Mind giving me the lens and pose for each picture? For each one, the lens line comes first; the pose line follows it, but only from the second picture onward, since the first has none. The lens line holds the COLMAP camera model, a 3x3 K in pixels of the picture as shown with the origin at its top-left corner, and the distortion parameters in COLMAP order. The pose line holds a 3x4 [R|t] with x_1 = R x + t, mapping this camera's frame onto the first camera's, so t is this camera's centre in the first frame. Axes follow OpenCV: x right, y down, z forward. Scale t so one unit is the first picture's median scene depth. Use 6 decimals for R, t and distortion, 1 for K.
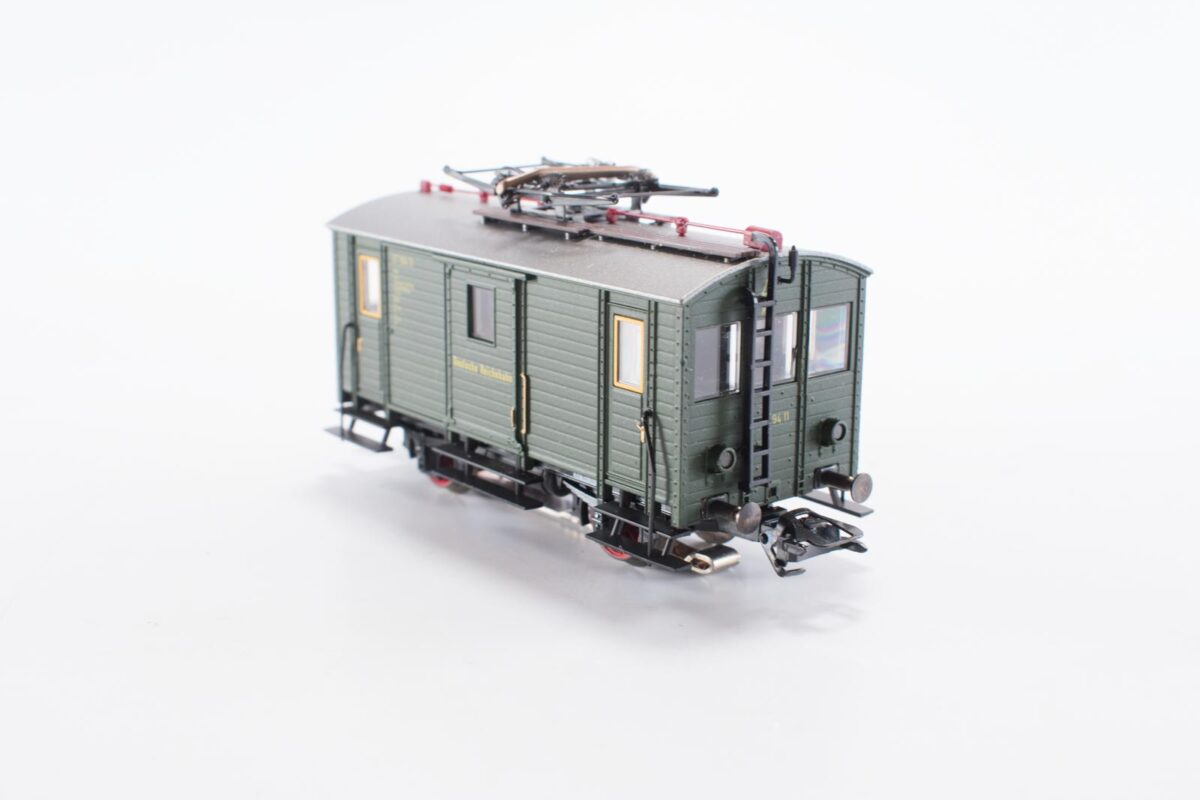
lens RADIAL K [[1553.2, 0, 600.0], [0, 1553.2, 400.0], [0, 0, 1]] dist [-0.022623, -0.002890]
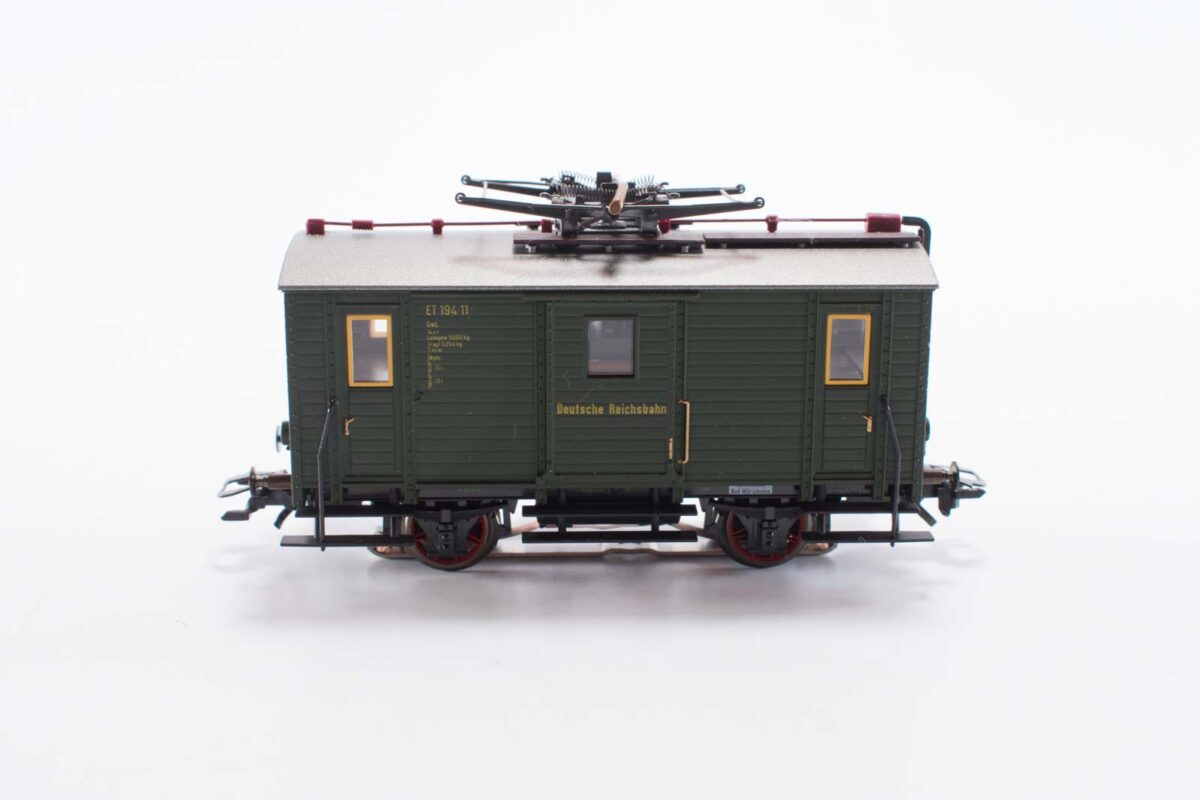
lens RADIAL K [[1553.2, 0, 600.0], [0, 1553.2, 400.0], [0, 0, 1]] dist [-0.022623, -0.002890]
pose [[0.599693, -0.202733, 0.774124, -0.818513], [0.191696, 0.975605, 0.106997, -0.129070], [-0.776931, 0.084231, 0.623926, 0.457157]]
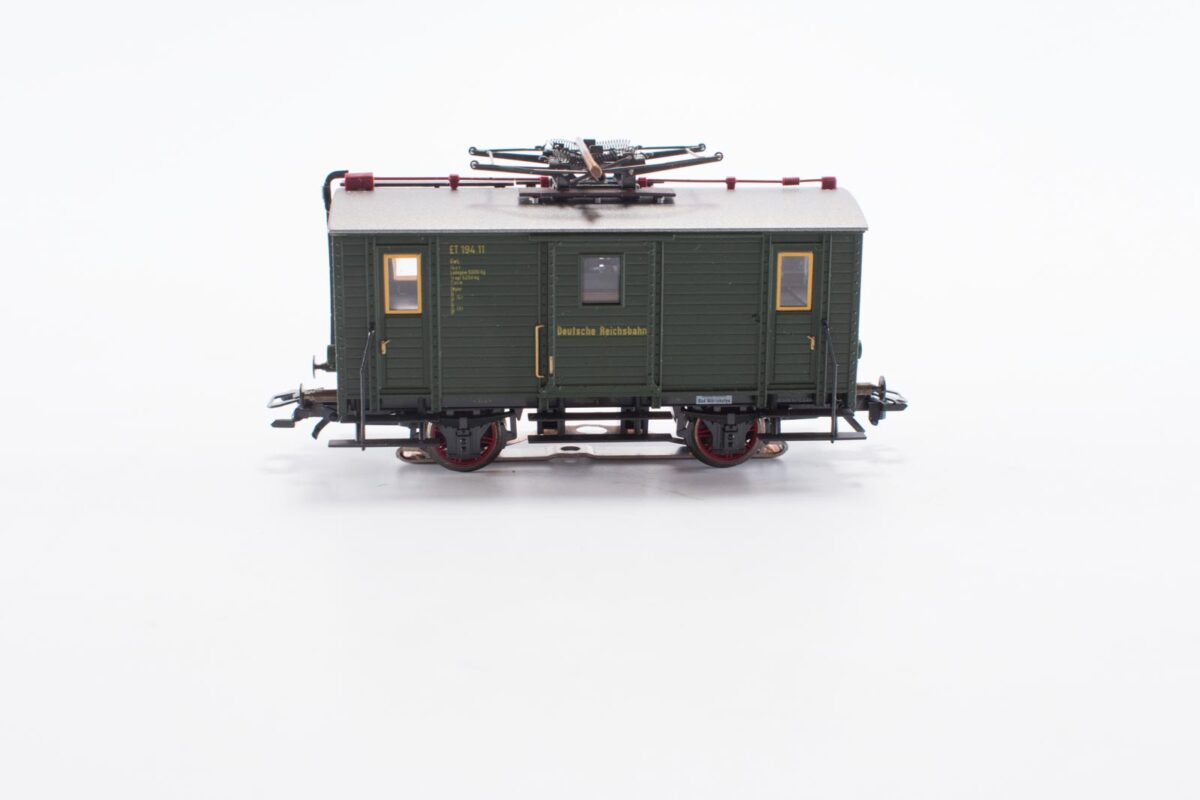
lens RADIAL K [[1553.2, 0, 600.0], [0, 1553.2, 400.0], [0, 0, 1]] dist [-0.022623, -0.002890]
pose [[0.562249, -0.211648, 0.799425, -1.015373], [0.194735, 0.973395, 0.120746, -0.110503], [-0.803713, 0.087787, 0.588506, 0.370533]]
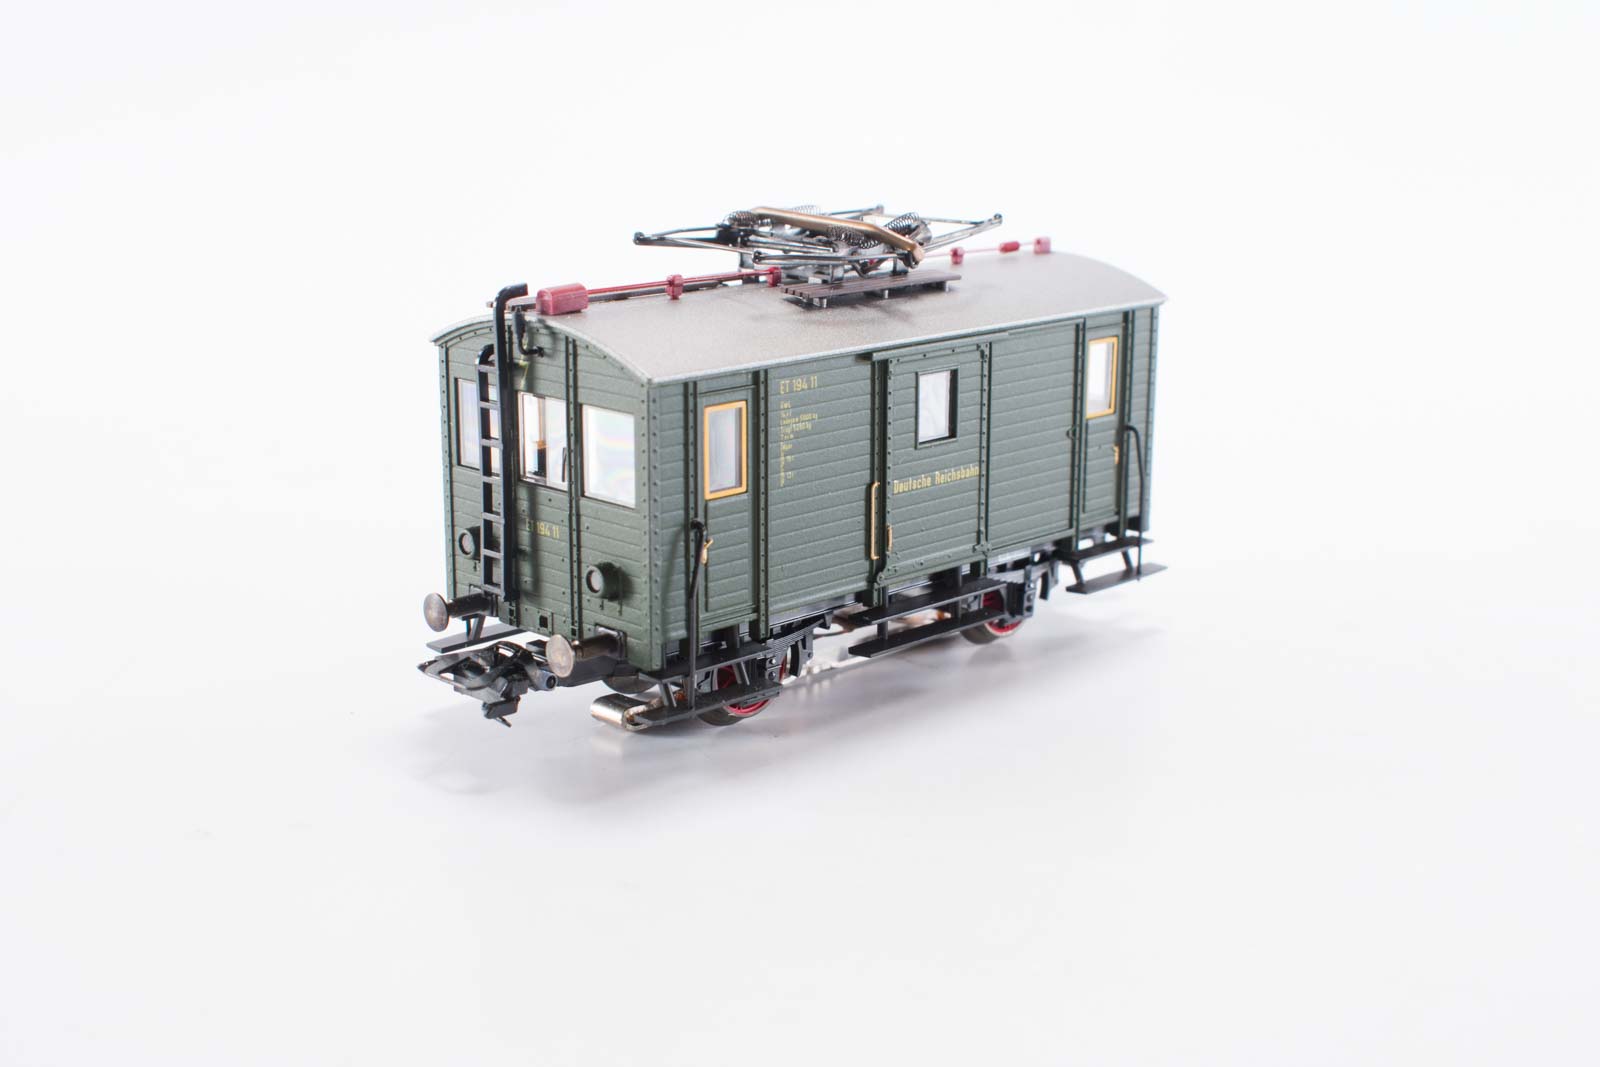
lens RADIAL K [[2071.0, 0, 800.0], [0, 2071.0, 533.5], [0, 0, 1]] dist [-0.022623, -0.002890]
pose [[-0.100204, -0.250866, 0.962822, -1.113229], [0.233669, 0.934694, 0.267855, -0.298032], [-0.967139, 0.251821, -0.035041, 1.158288]]
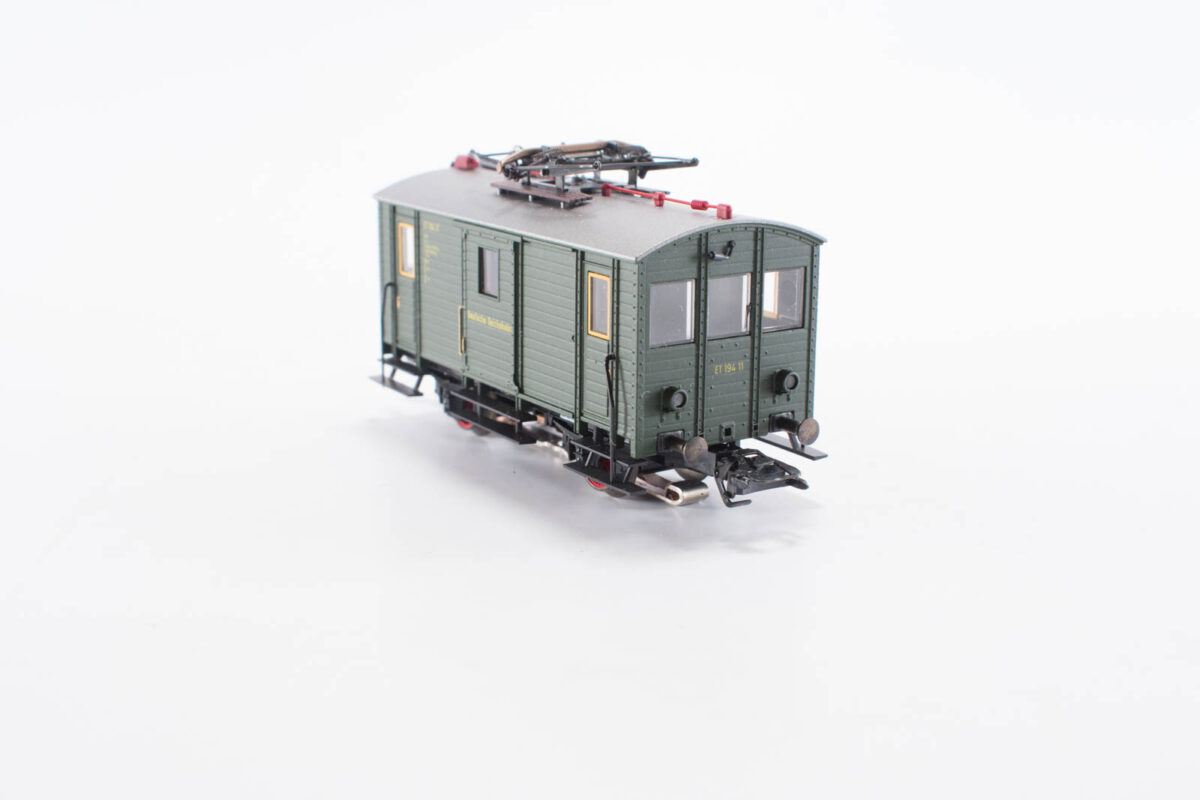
lens RADIAL K [[1553.2, 0, 600.0], [0, 1553.2, 400.0], [0, 0, 1]] dist [-0.022623, -0.002890]
pose [[0.994174, 0.029949, -0.103540, 0.130361], [-0.030075, 0.999548, 0.000347, 0.036643], [0.103504, 0.002769, 0.994625, -0.131416]]
